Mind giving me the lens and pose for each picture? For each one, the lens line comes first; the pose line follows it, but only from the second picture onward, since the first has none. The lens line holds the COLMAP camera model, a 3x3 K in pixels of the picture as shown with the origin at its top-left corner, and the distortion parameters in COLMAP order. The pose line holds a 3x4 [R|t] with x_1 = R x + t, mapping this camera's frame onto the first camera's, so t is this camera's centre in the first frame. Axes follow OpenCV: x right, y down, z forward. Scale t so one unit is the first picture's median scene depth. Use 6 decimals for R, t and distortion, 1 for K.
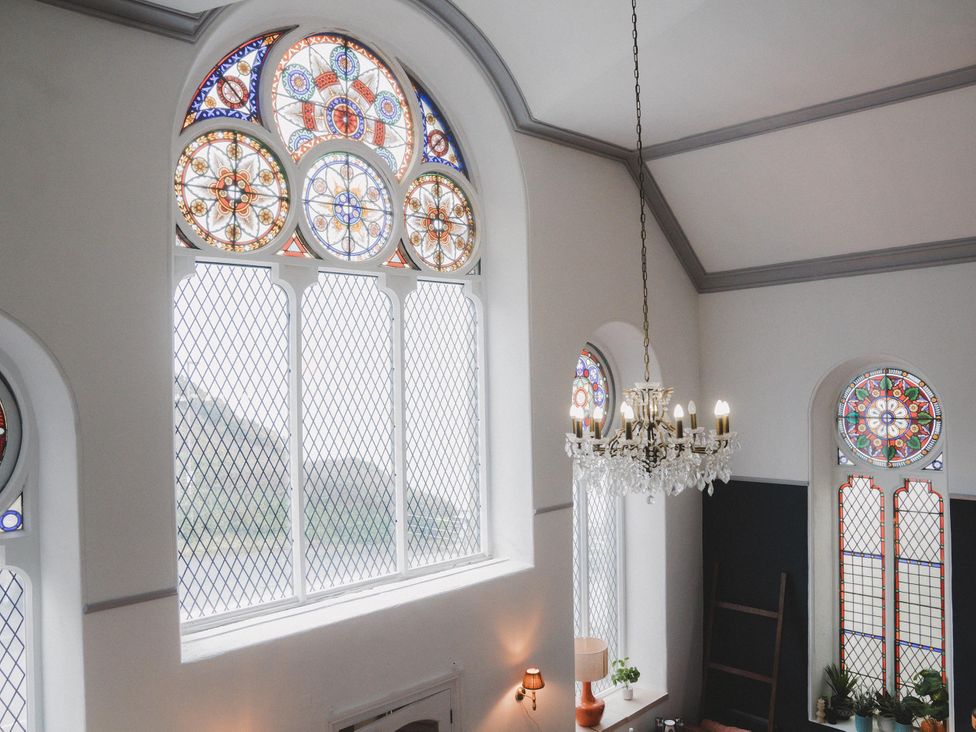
lens RADIAL K [[850.0, 0, 488.0], [0, 850.0, 366.0], [0, 0, 1]] dist [0.008048, 0.012455]
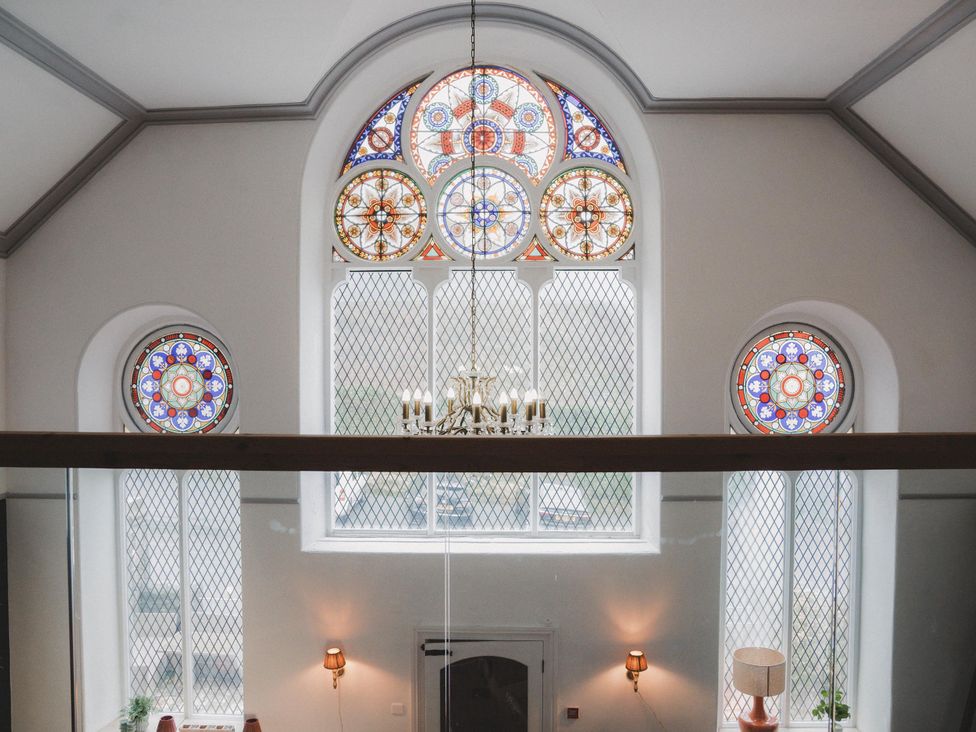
lens RADIAL K [[576.7, 0, 487.9], [0, 576.7, 380.3], [0, 0, 1]] dist [0.000508, 0.001033]
pose [[0.675792, 0.049738, -0.735412, 0.460345], [-0.009478, 0.998225, 0.058803, -0.001927], [0.737031, -0.032768, 0.675064, 0.474455]]
